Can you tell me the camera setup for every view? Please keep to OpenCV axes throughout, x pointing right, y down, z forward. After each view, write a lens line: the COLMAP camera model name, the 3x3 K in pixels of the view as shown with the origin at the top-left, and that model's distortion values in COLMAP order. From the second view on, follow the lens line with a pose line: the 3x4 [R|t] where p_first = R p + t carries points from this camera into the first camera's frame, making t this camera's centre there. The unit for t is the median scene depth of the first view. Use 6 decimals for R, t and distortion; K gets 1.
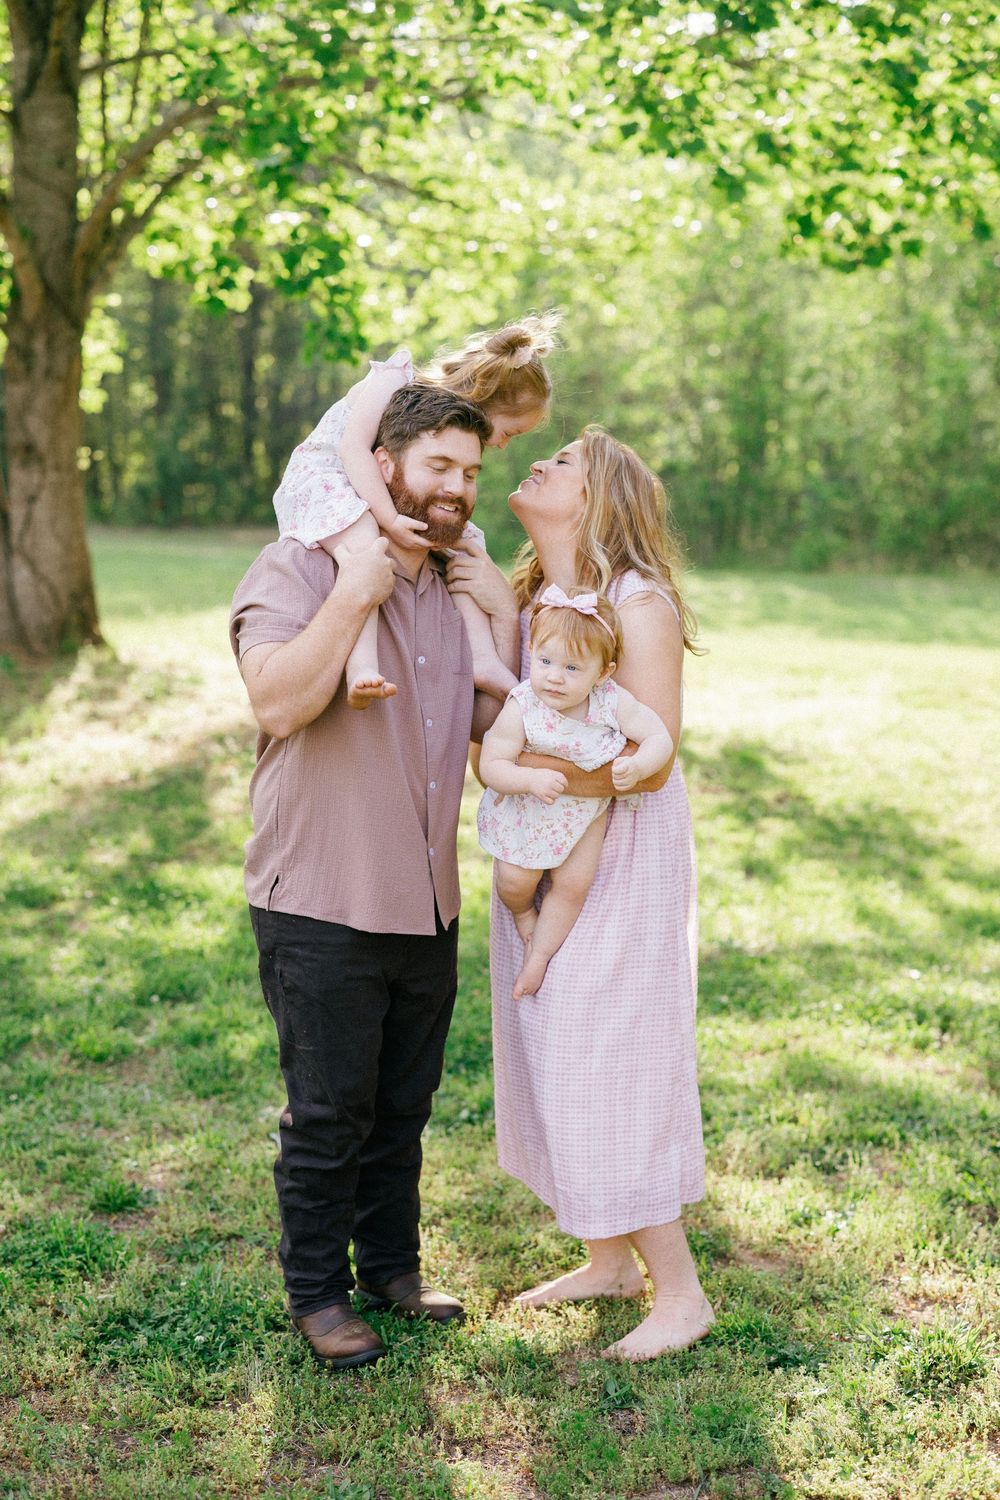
lens RADIAL K [[2050.8, 0, 500.0], [0, 2050.8, 750.0], [0, 0, 1]] dist [-0.152021, 0.506240]
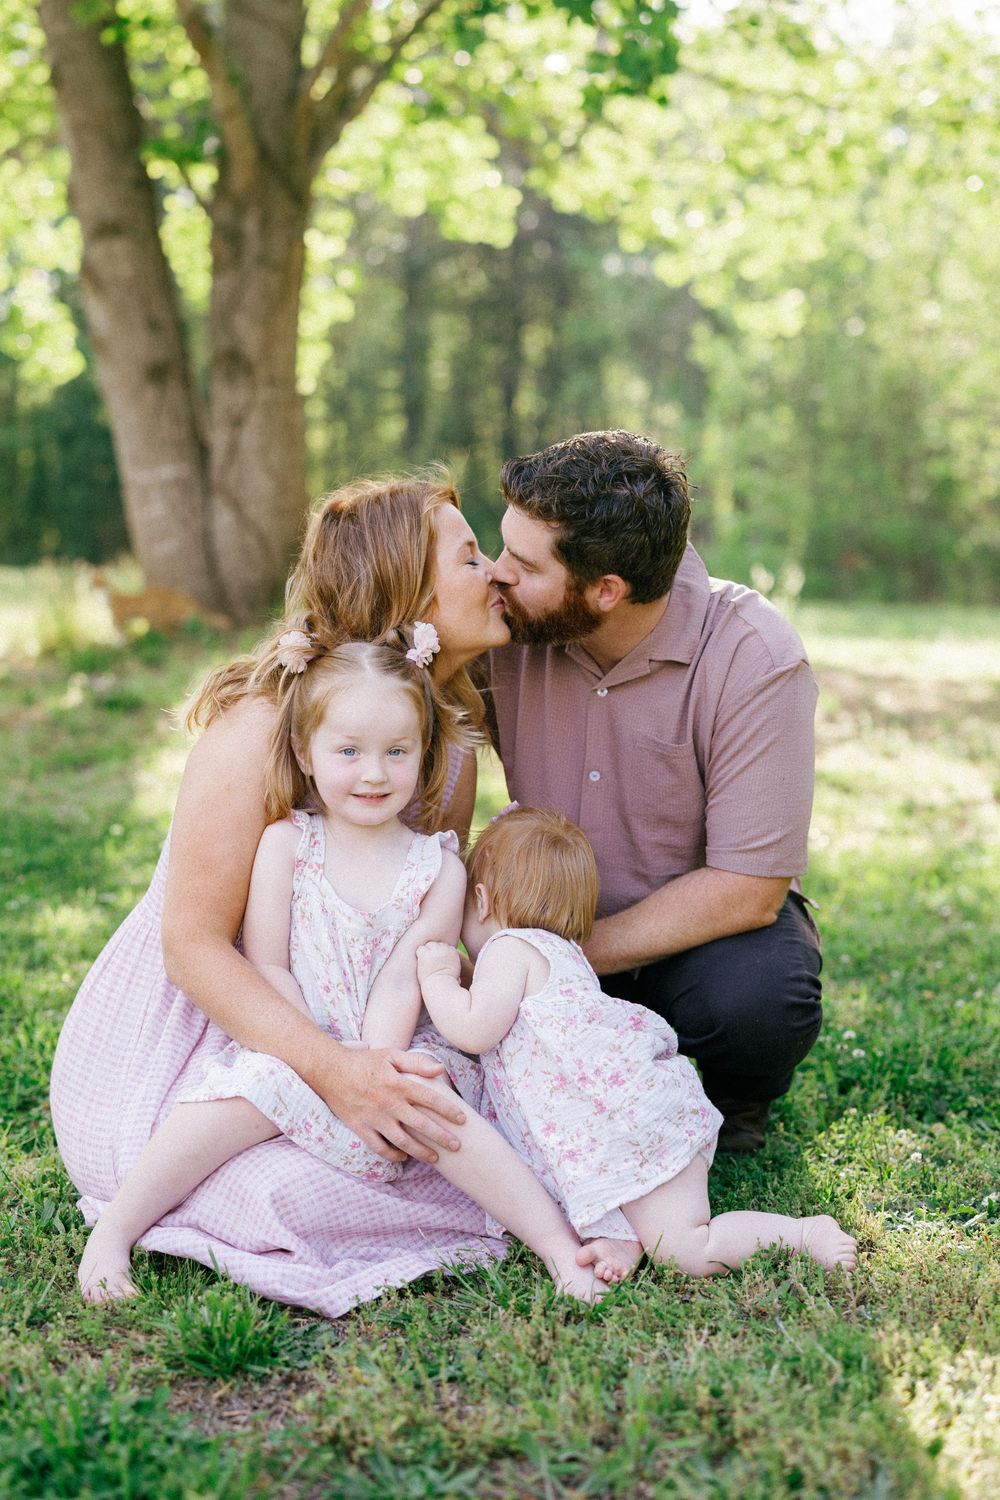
lens RADIAL K [[2252.0, 0, 436.4], [0, 2252.0, 748.7], [0, 0, 1]] dist [-0.033510, 0.165600]
pose [[0.988442, 0.013680, -0.150980, -0.072143], [-0.020480, 0.998840, -0.043576, 0.109771], [0.150209, 0.046165, 0.987576, 0.508519]]
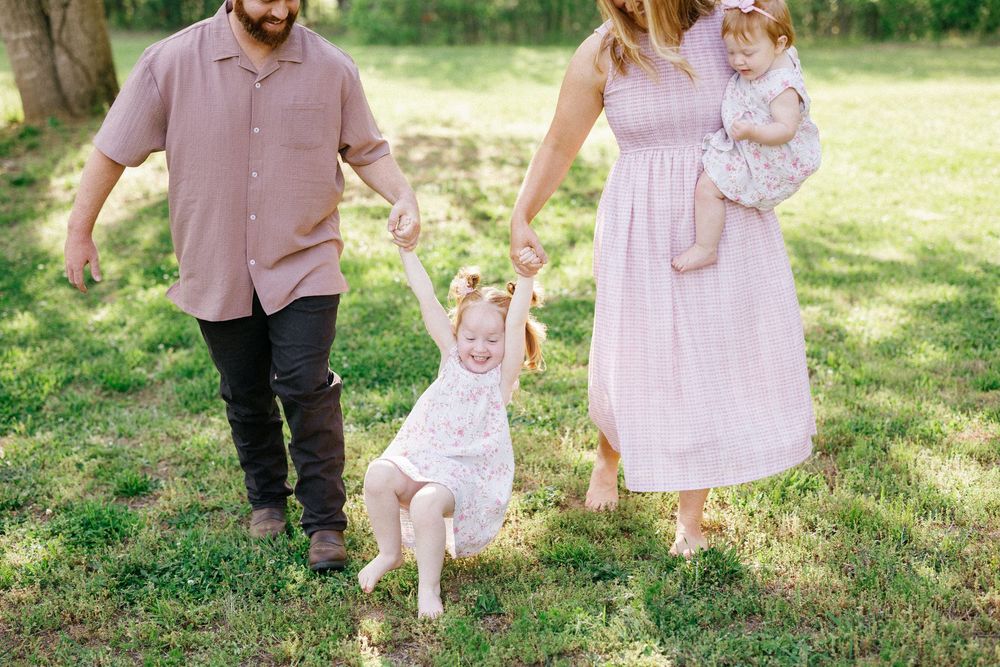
lens RADIAL K [[1367.2, 0, 497.4], [0, 1367.2, 317.7], [0, 0, 1]] dist [-0.152021, 0.506240]
pose [[0.997150, -0.043599, 0.061568, 0.011046], [0.036878, 0.993642, 0.106378, 0.012508], [-0.065815, -0.103804, 0.992418, 0.056926]]
